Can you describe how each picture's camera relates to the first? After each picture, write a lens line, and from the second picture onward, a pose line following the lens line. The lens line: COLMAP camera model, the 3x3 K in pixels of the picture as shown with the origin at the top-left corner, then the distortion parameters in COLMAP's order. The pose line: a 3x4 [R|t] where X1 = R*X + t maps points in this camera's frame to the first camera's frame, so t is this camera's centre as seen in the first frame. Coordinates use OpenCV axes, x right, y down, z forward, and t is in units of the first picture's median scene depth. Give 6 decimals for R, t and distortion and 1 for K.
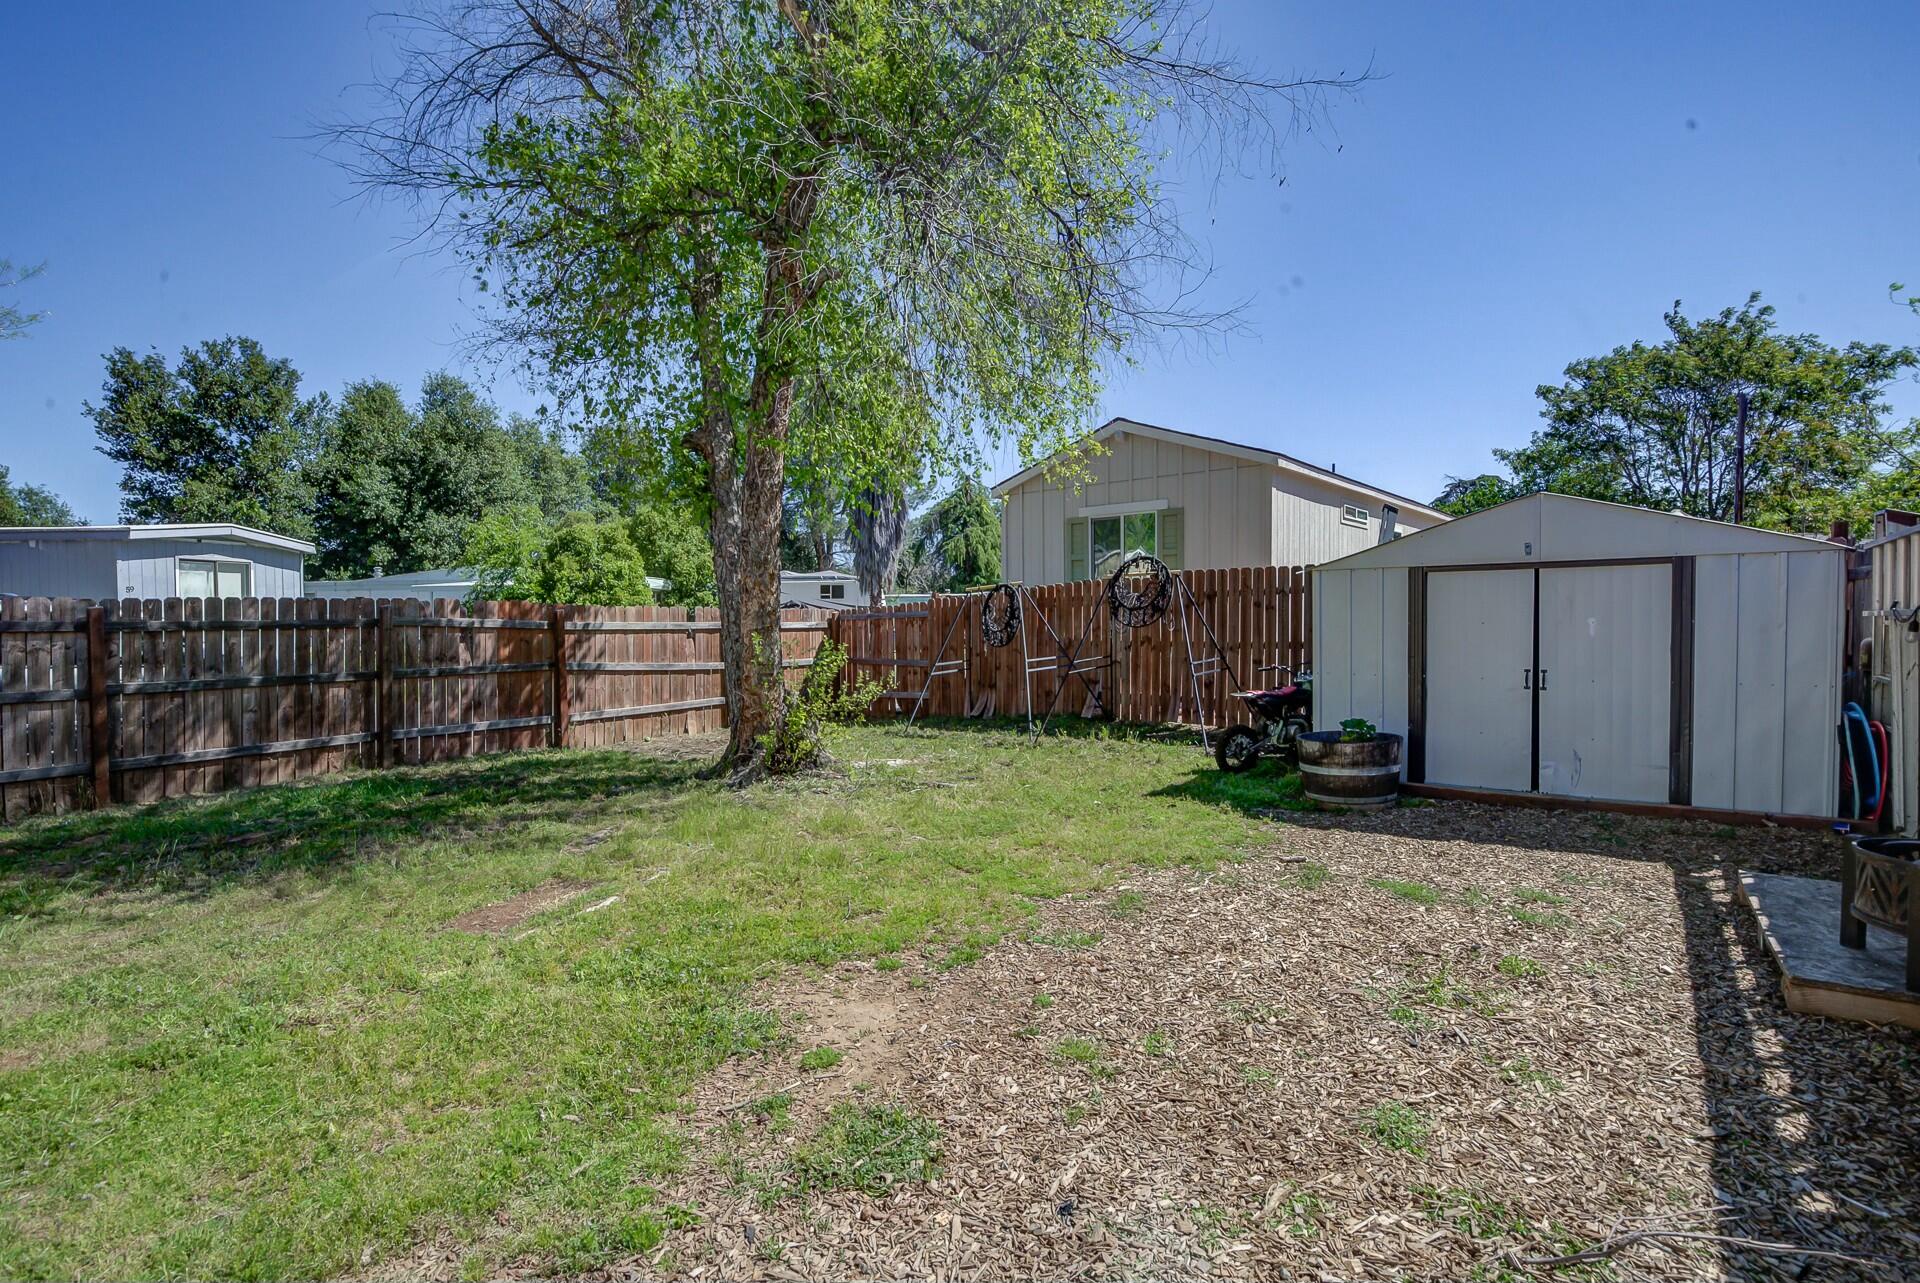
lens RADIAL K [[882.3, 0, 964.4], [0, 882.3, 631.8], [0, 0, 1]] dist [-0.016230, -0.000310]
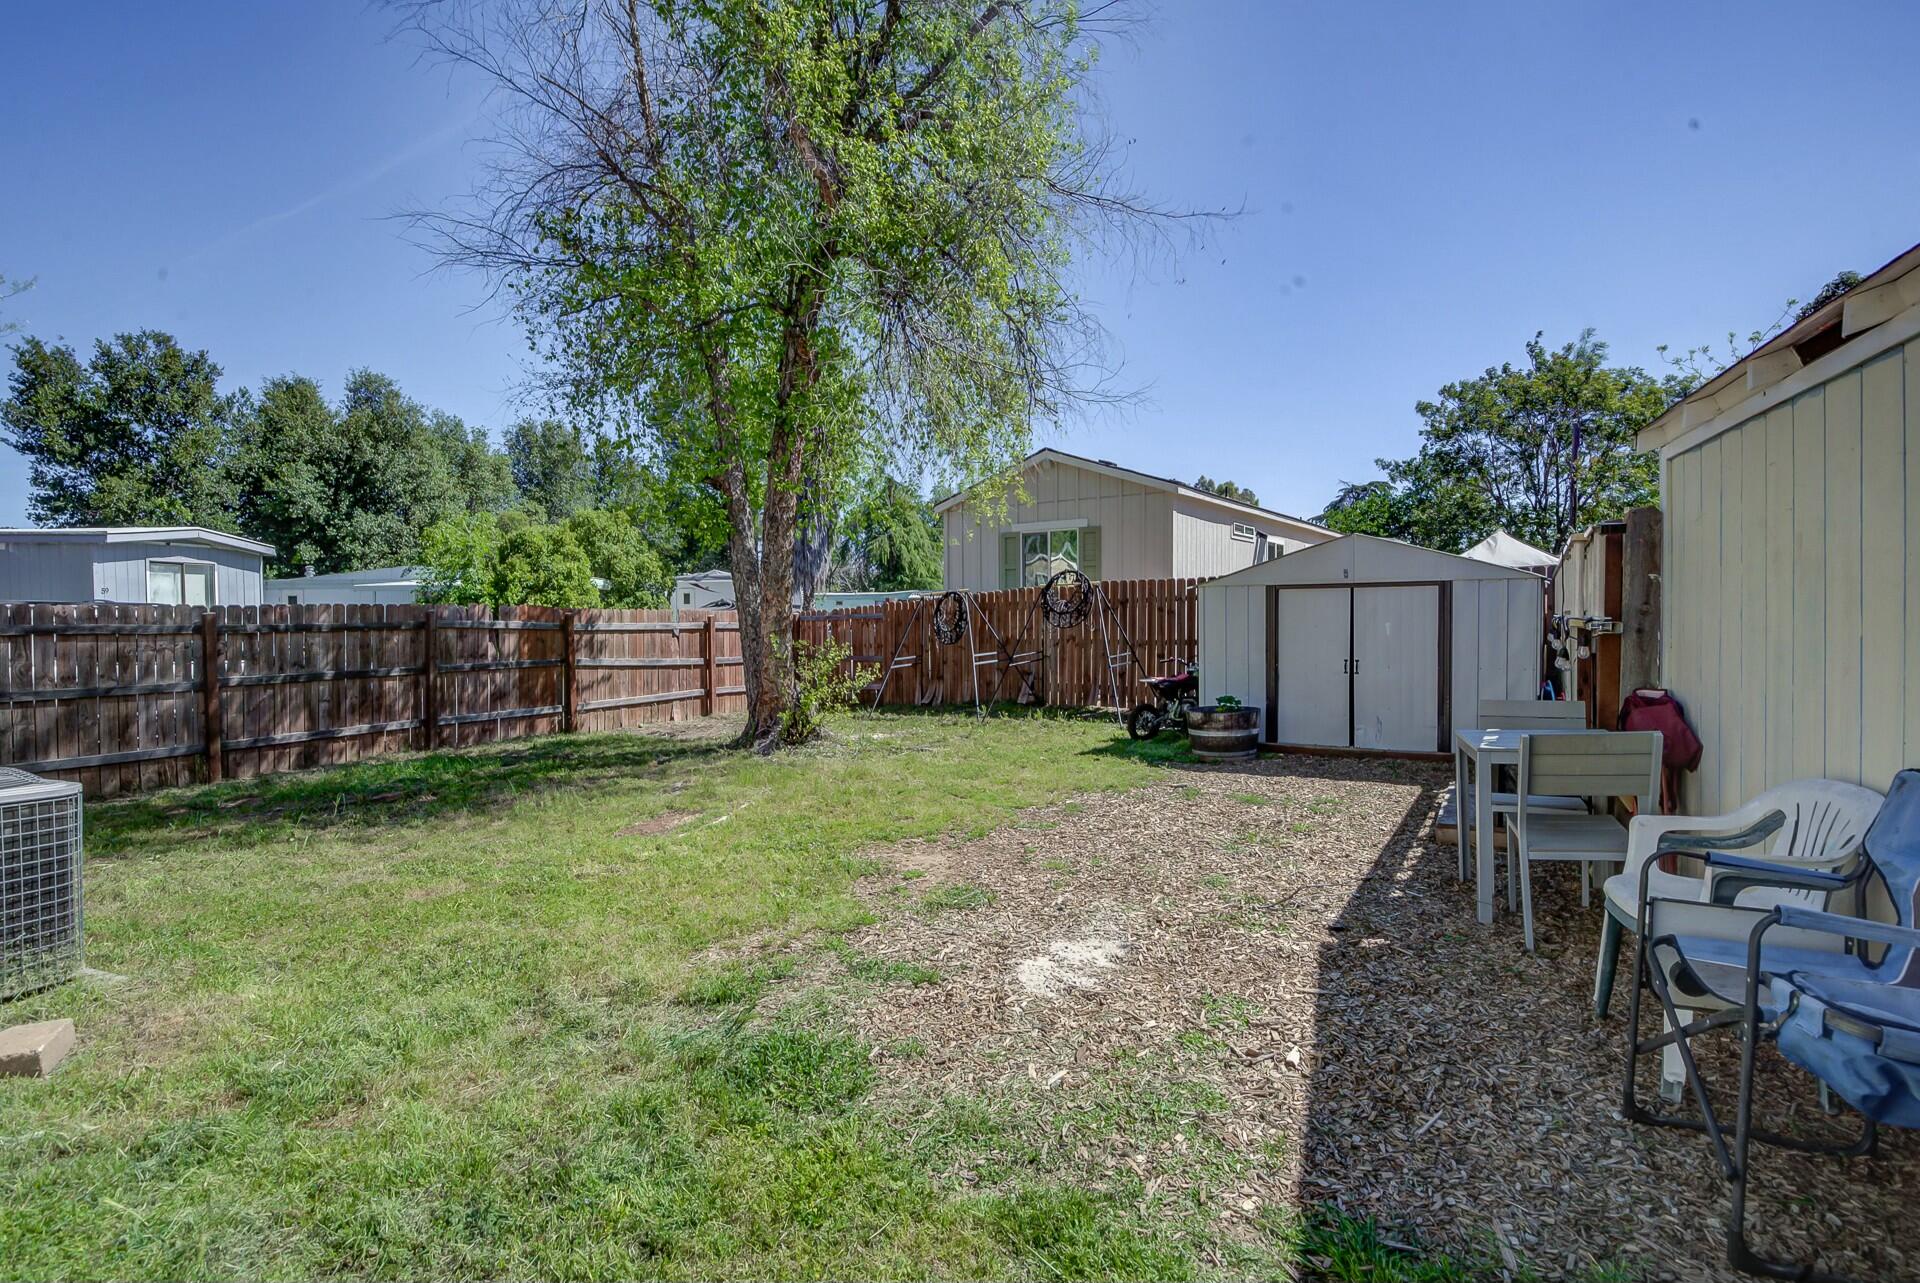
lens RADIAL K [[889.3, 0, 954.2], [0, 889.3, 617.0], [0, 0, 1]] dist [0.000701, 0.000195]
pose [[0.996375, 0.000166, 0.085071, -0.056708], [0.000958, 0.999913, -0.013169, -0.003873], [-0.085066, 0.013203, 0.996288, -0.199458]]
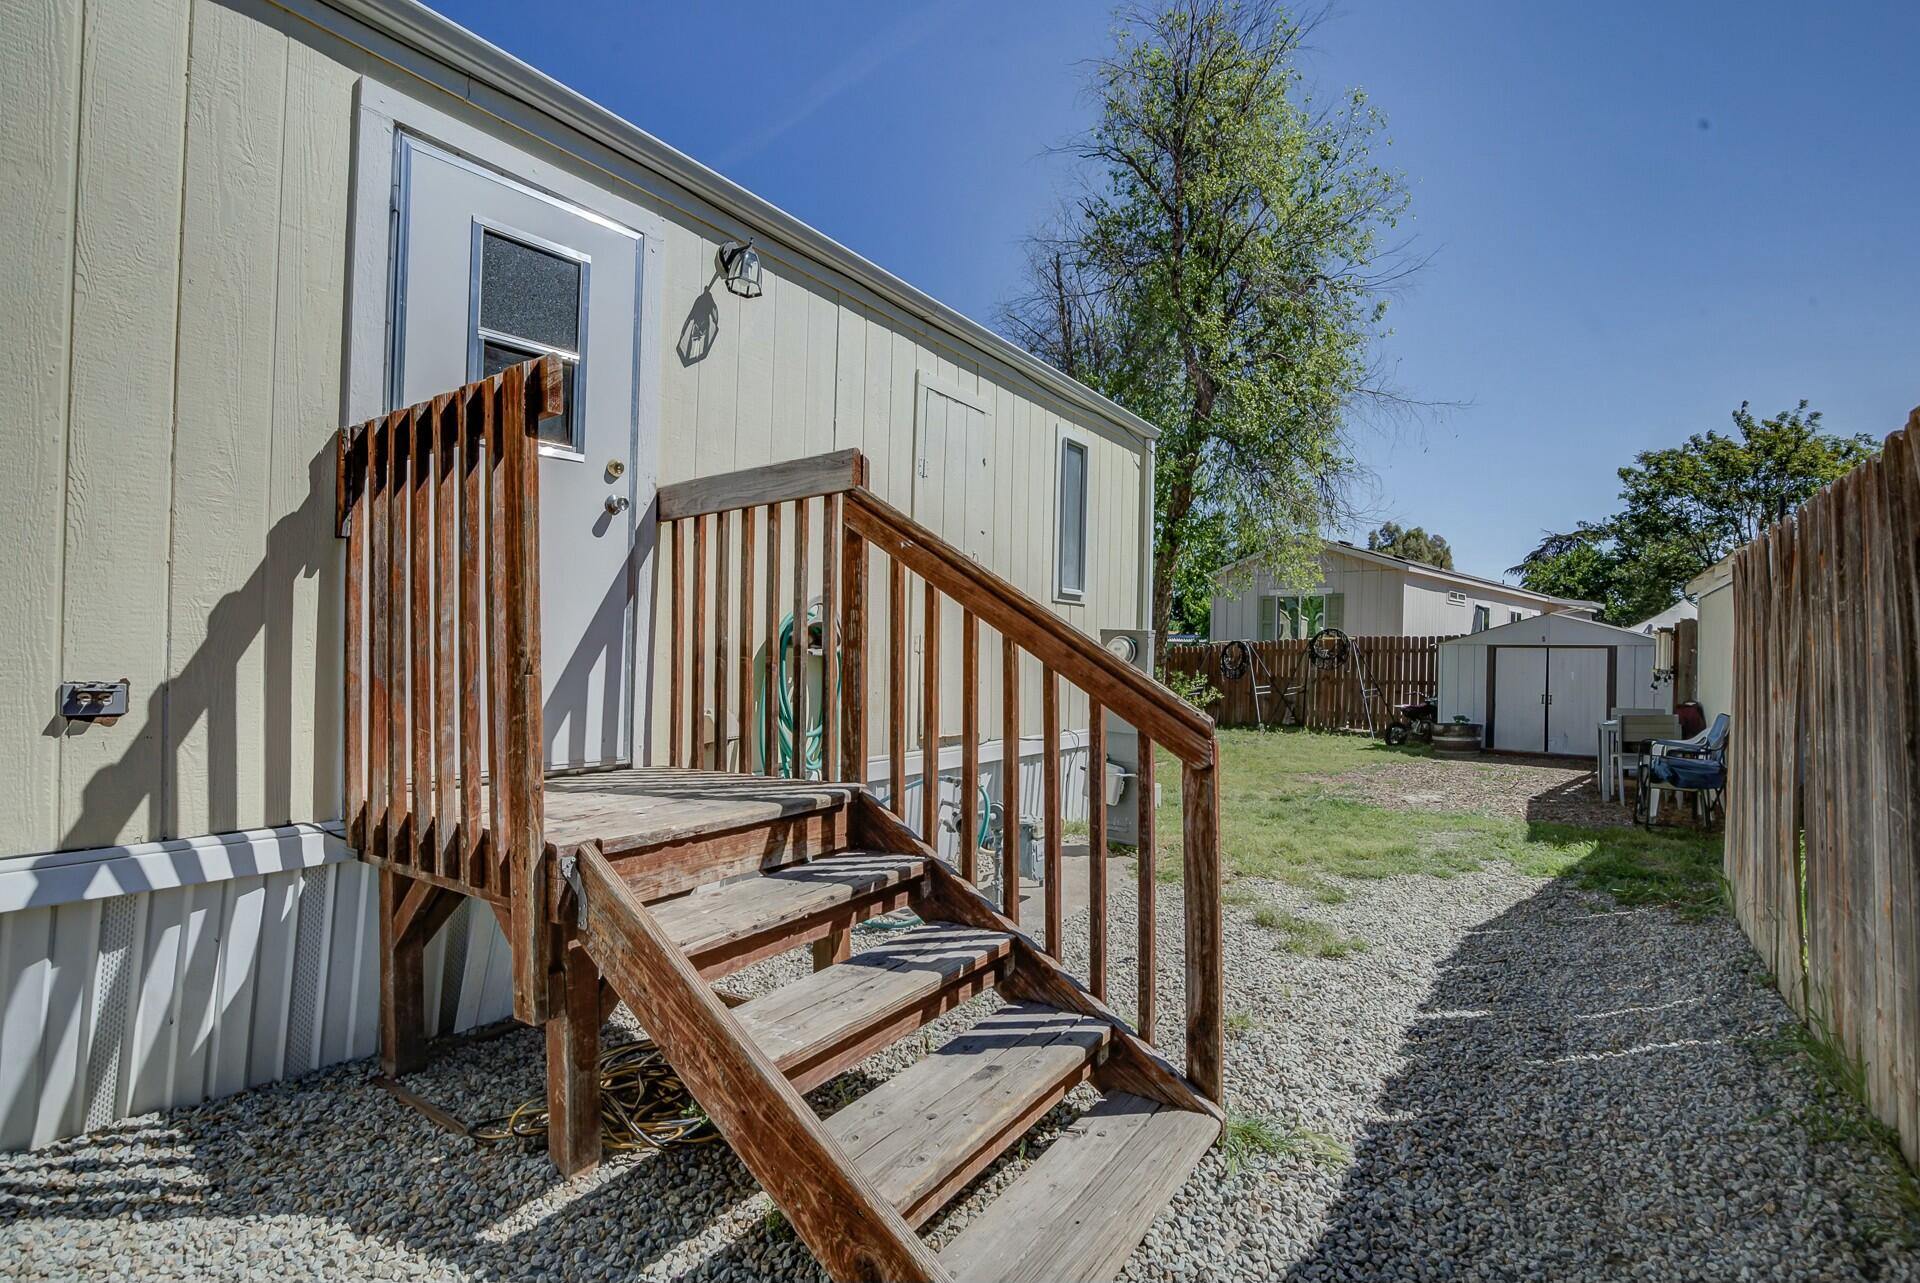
lens RADIAL K [[884.5, 0, 963.4], [0, 884.5, 638.1], [0, 0, 1]] dist [-0.037612, 0.008628]
pose [[0.995713, 0.027416, -0.088339, -0.322730], [-0.030296, 0.999047, -0.031431, 0.007915], [0.087393, 0.033972, 0.995594, -0.689620]]
